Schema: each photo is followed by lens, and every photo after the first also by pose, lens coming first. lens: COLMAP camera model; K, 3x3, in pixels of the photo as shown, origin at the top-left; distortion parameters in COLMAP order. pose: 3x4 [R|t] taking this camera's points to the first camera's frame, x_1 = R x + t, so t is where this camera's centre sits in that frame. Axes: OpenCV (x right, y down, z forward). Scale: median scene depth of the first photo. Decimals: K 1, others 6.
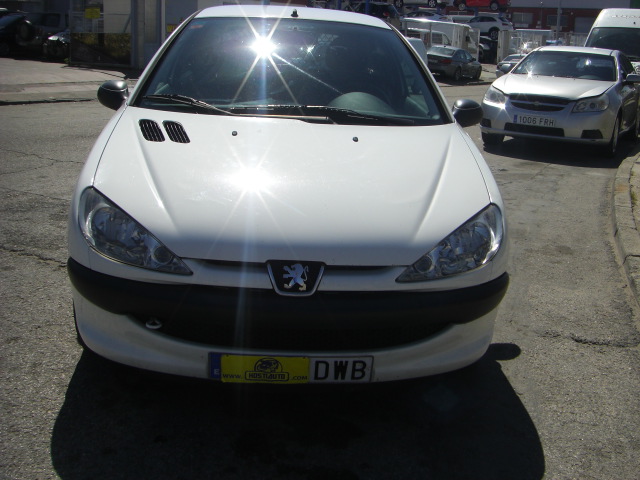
lens RADIAL K [[720.2, 0, 342.0], [0, 720.2, 211.4], [0, 0, 1]] dist [-0.175266, 0.070964]
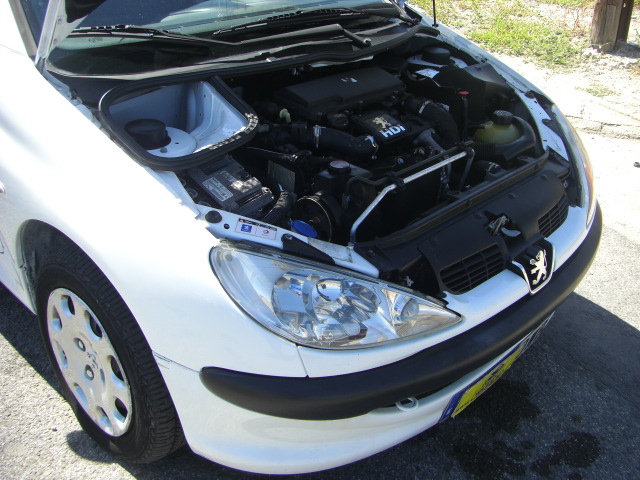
lens RADIAL K [[720.2, 0, 342.0], [0, 720.2, 211.4], [0, 0, 1]] dist [-0.175266, 0.070964]
pose [[0.732814, -0.321605, 0.599629, -0.651508], [0.125182, 0.929931, 0.345772, -0.257383], [-0.668815, -0.178323, 0.721725, 0.554921]]
